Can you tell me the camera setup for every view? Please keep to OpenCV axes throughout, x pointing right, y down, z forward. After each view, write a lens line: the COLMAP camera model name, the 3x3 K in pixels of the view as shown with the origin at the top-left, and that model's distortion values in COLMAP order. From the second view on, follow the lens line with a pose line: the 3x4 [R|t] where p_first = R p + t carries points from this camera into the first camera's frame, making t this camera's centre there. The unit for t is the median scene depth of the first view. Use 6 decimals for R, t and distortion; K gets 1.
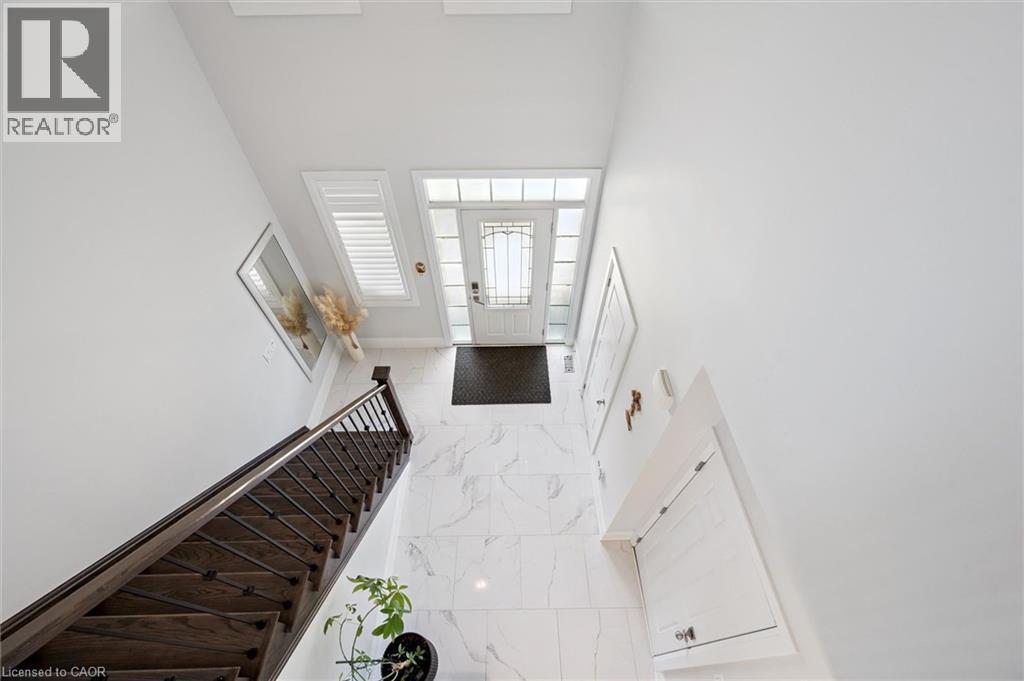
lens RADIAL K [[402.2, 0, 511.4], [0, 402.2, 338.6], [0, 0, 1]] dist [-0.000907, 0.000484]
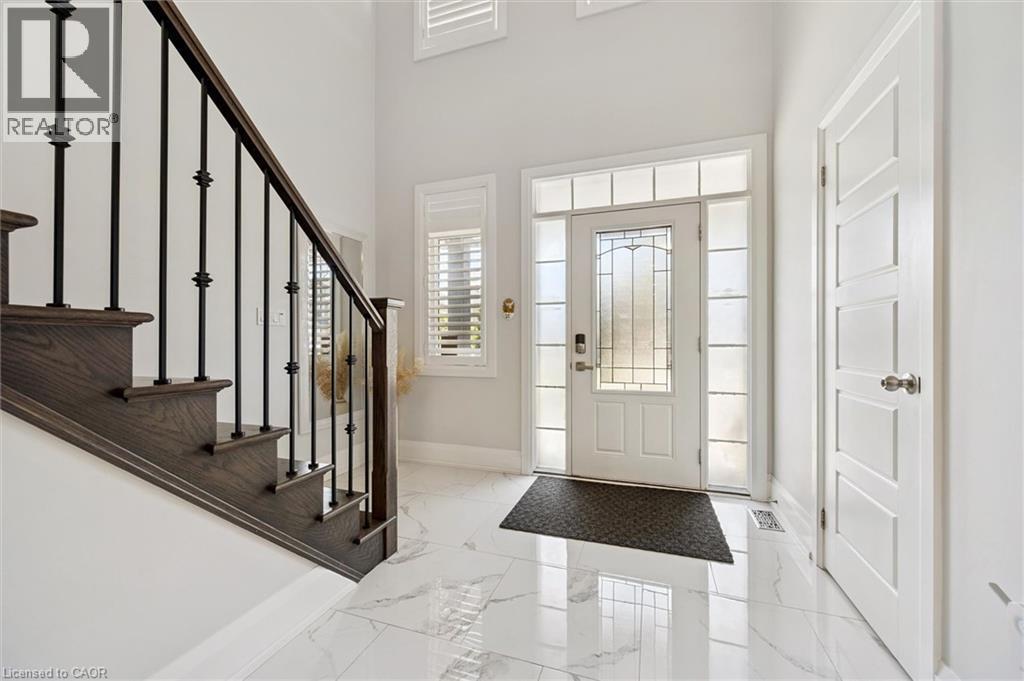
lens RADIAL K [[402.2, 0, 511.4], [0, 402.2, 338.6], [0, 0, 1]] dist [-0.000907, 0.000484]
pose [[0.942228, 0.003781, -0.334952, 0.025842], [-0.256165, 0.652441, -0.713232, 0.388136], [0.215839, 0.757830, 0.615717, 0.594240]]
